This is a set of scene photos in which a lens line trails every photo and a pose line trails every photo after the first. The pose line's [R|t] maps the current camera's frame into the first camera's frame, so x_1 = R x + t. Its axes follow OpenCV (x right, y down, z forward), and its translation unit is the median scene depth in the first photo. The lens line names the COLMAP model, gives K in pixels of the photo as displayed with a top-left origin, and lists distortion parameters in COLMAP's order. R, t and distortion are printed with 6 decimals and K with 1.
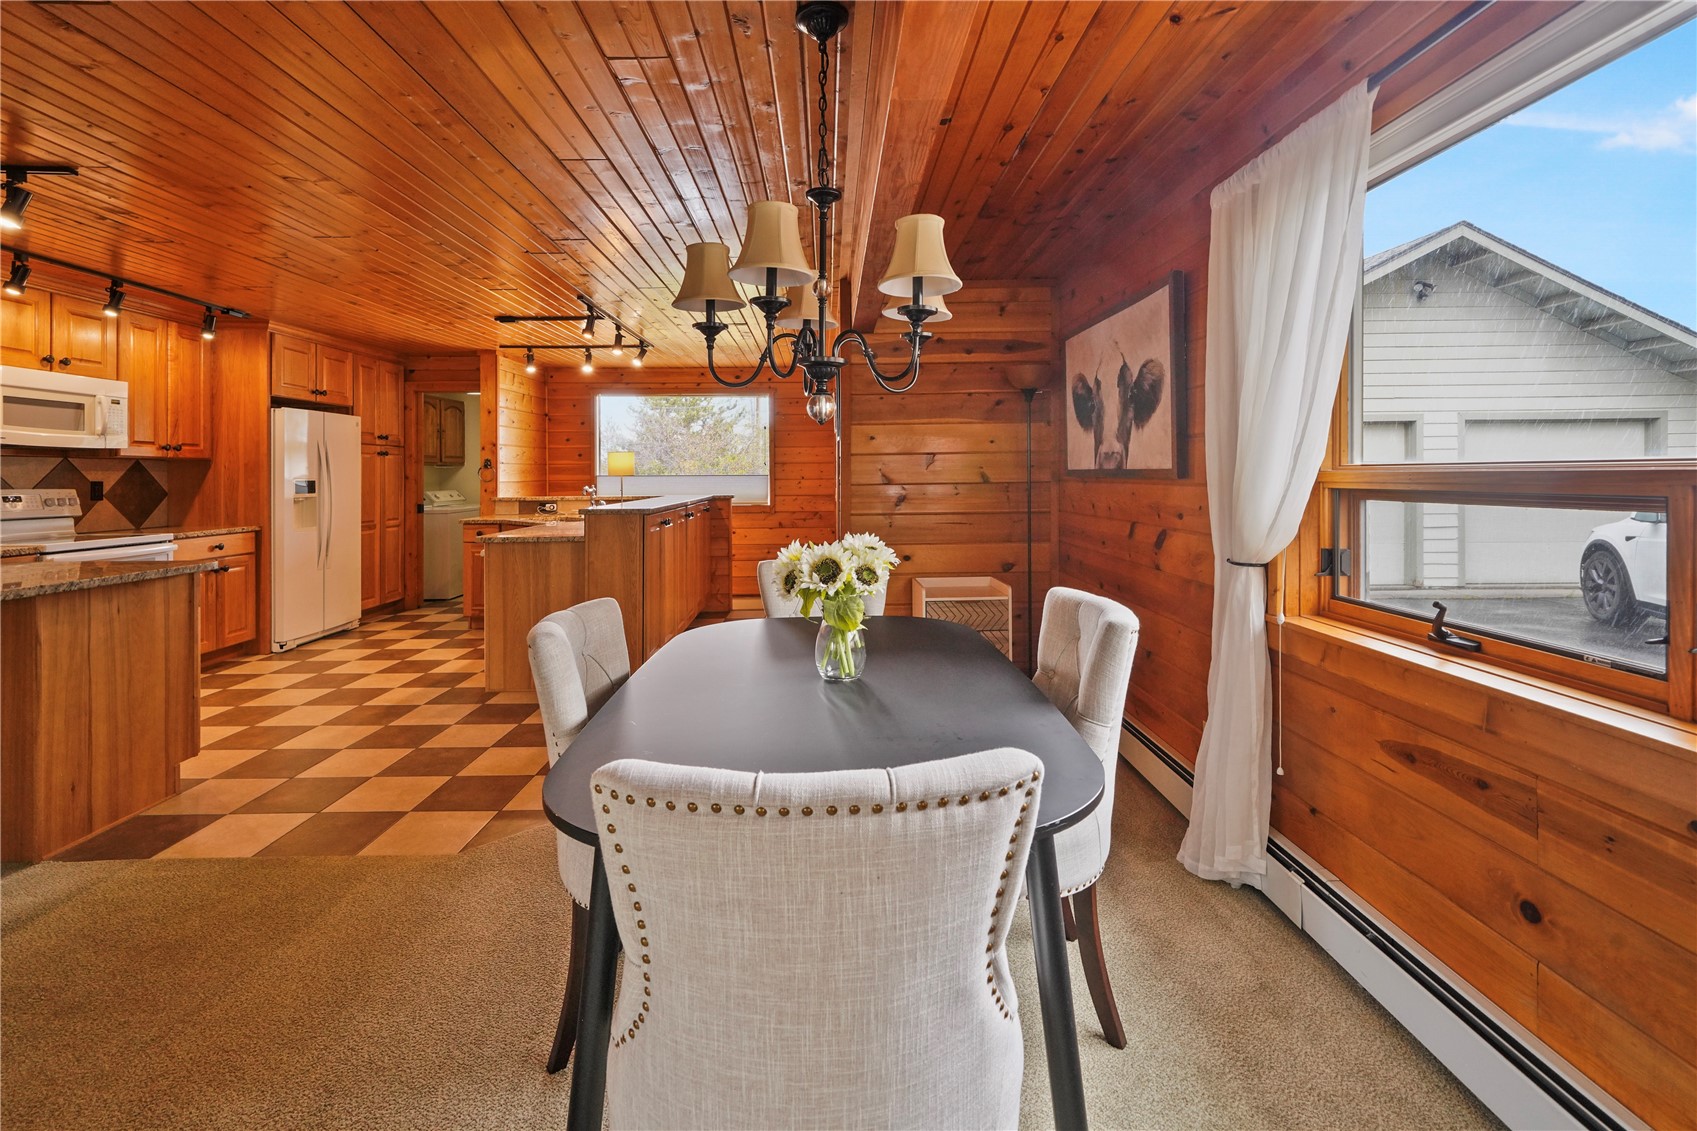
lens RADIAL K [[751.5, 0, 841.7], [0, 751.5, 464.9], [0, 0, 1]] dist [0.001742, 0.000915]
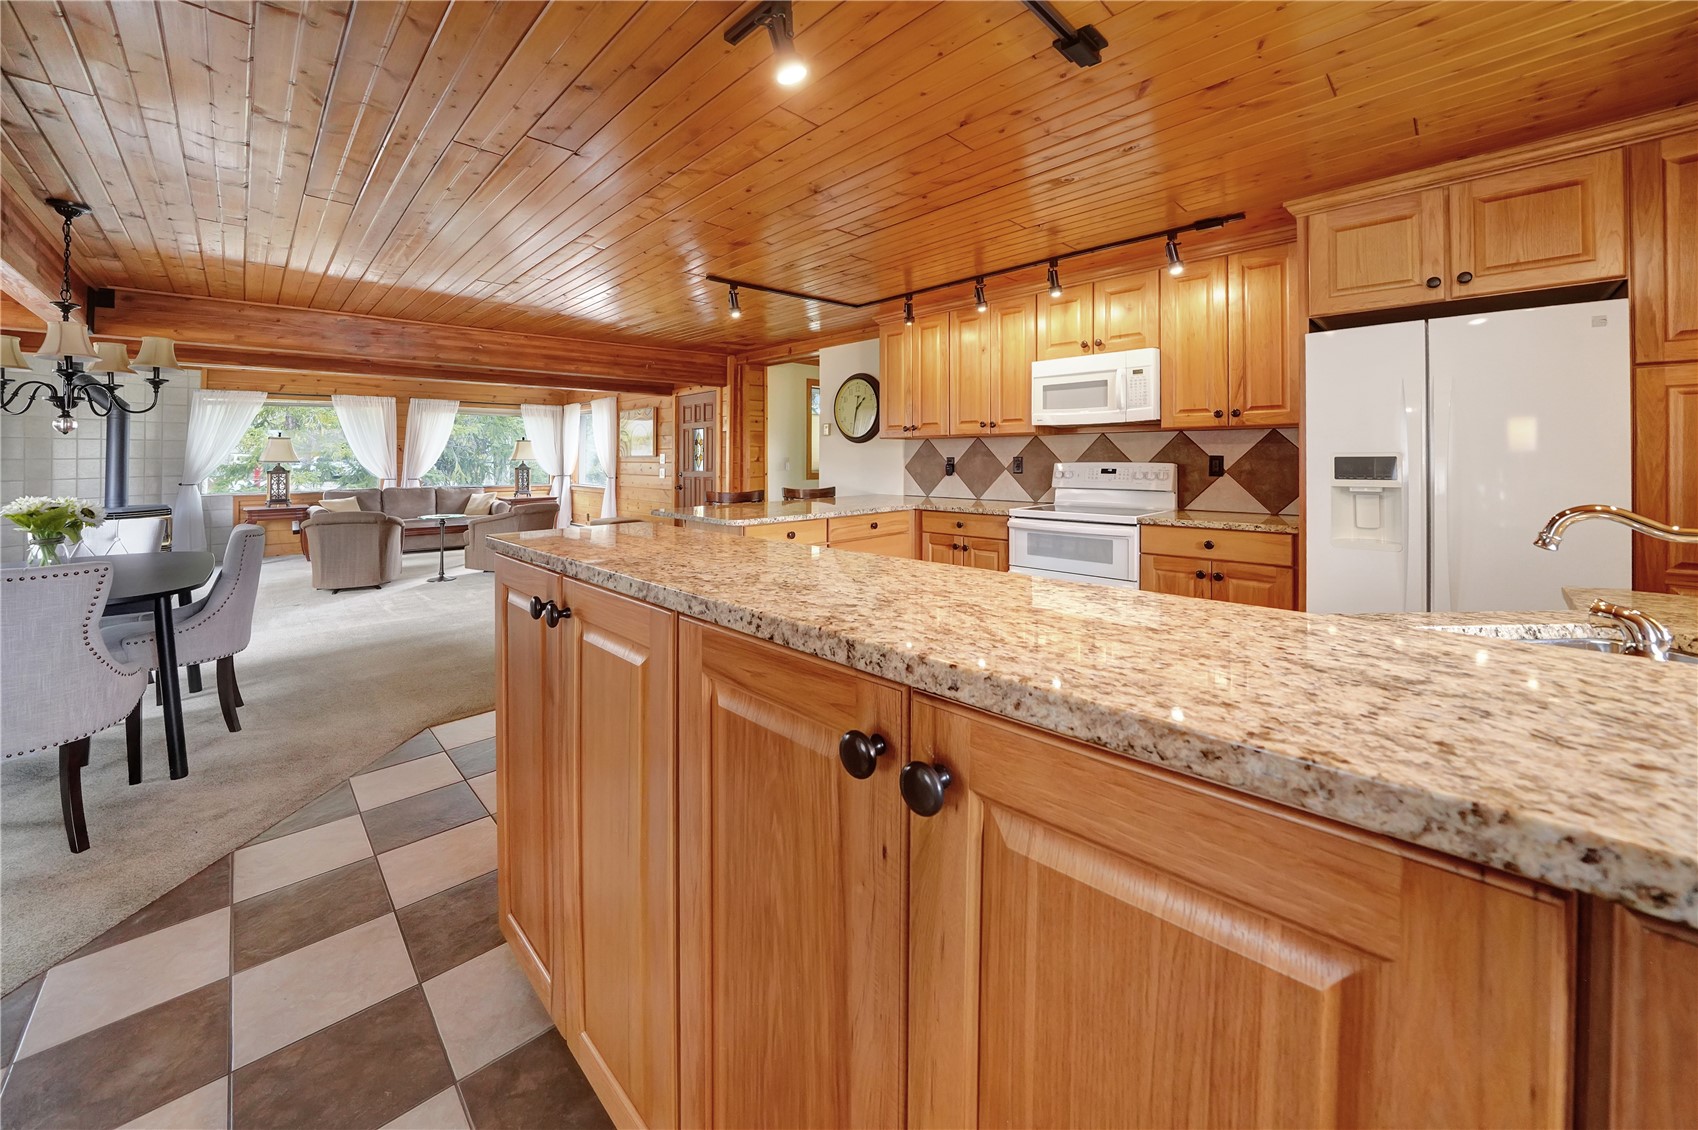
lens RADIAL K [[648.7, 0, 846.5], [0, 648.7, 466.1], [0, 0, 1]] dist [-0.023736, 0.000070]
pose [[-0.738422, 0.019923, -0.674044, -0.125635], [0.019312, 0.999778, 0.008394, 0.017471], [0.674062, -0.006819, -0.738643, 1.151250]]
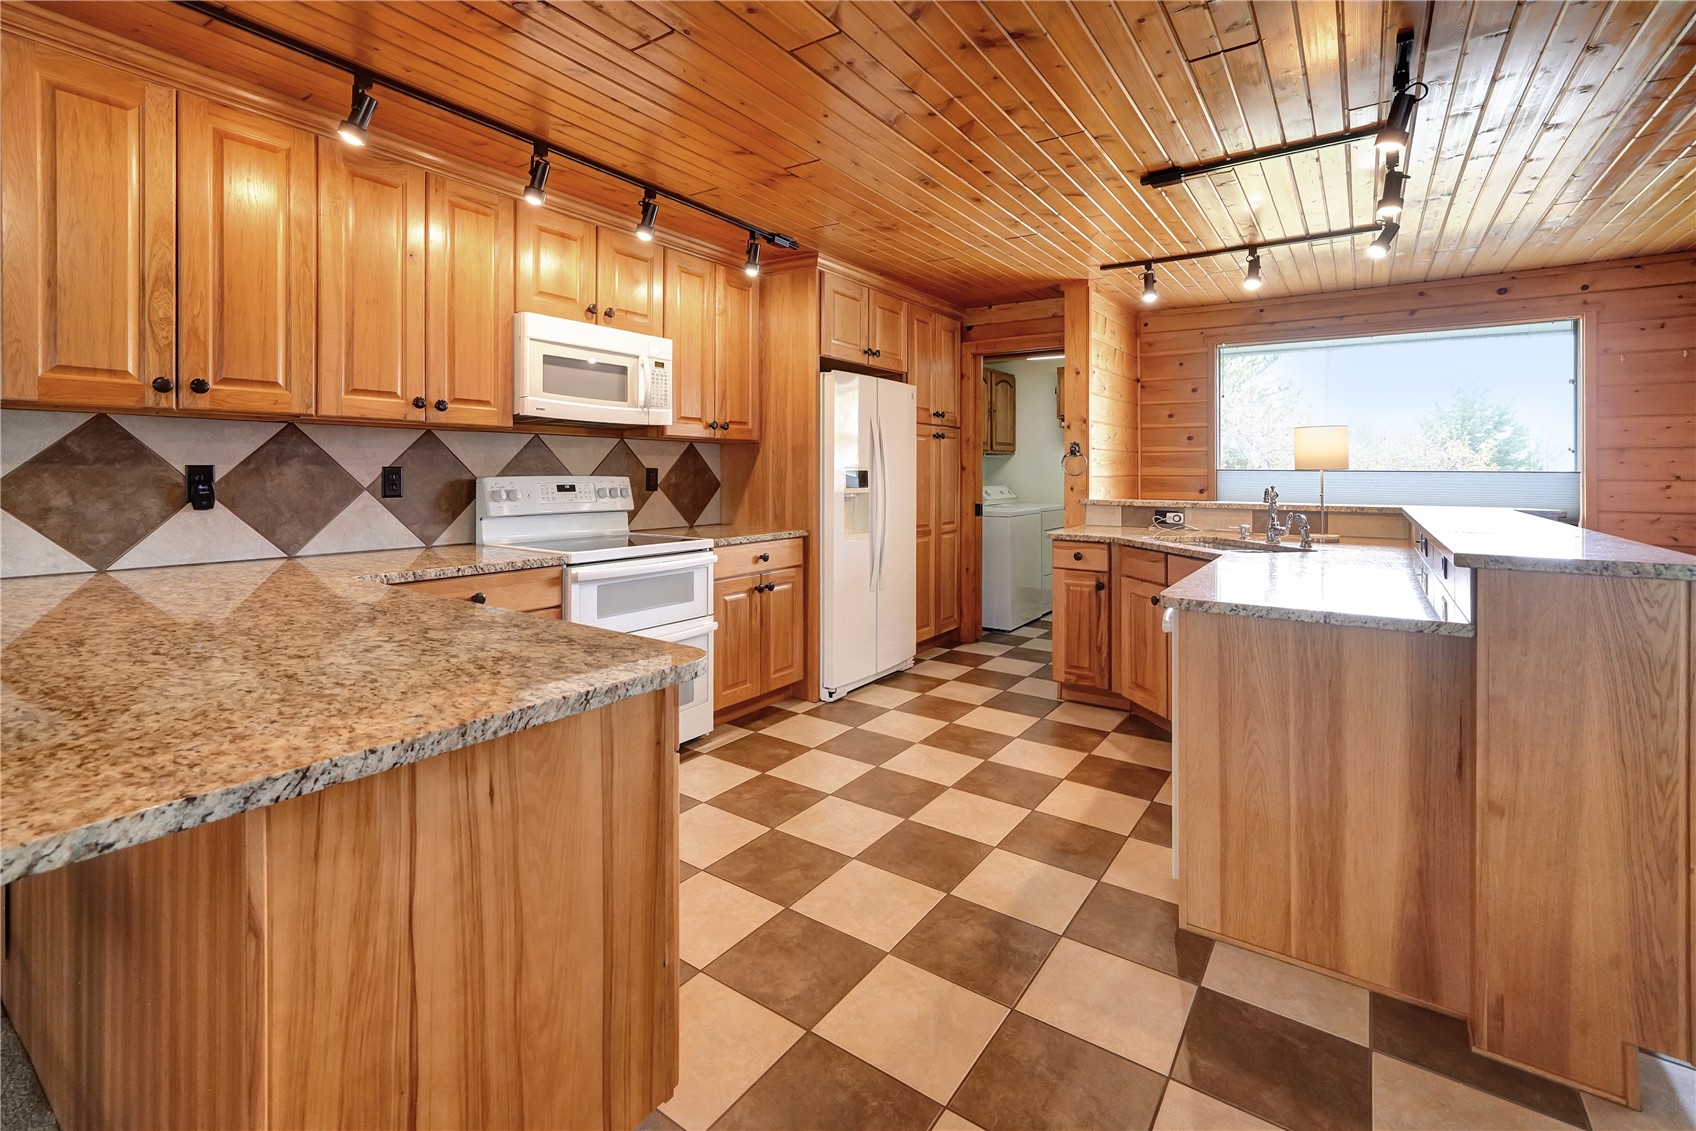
lens RADIAL K [[759.0, 0, 839.0], [0, 759.0, 466.0], [0, 0, 1]] dist [-0.015572, 0.011409]
pose [[0.807207, 0.008347, -0.590210, -0.304048], [-0.003927, 0.999954, 0.008772, 0.010644], [0.590256, -0.004763, 0.807202, 0.410463]]
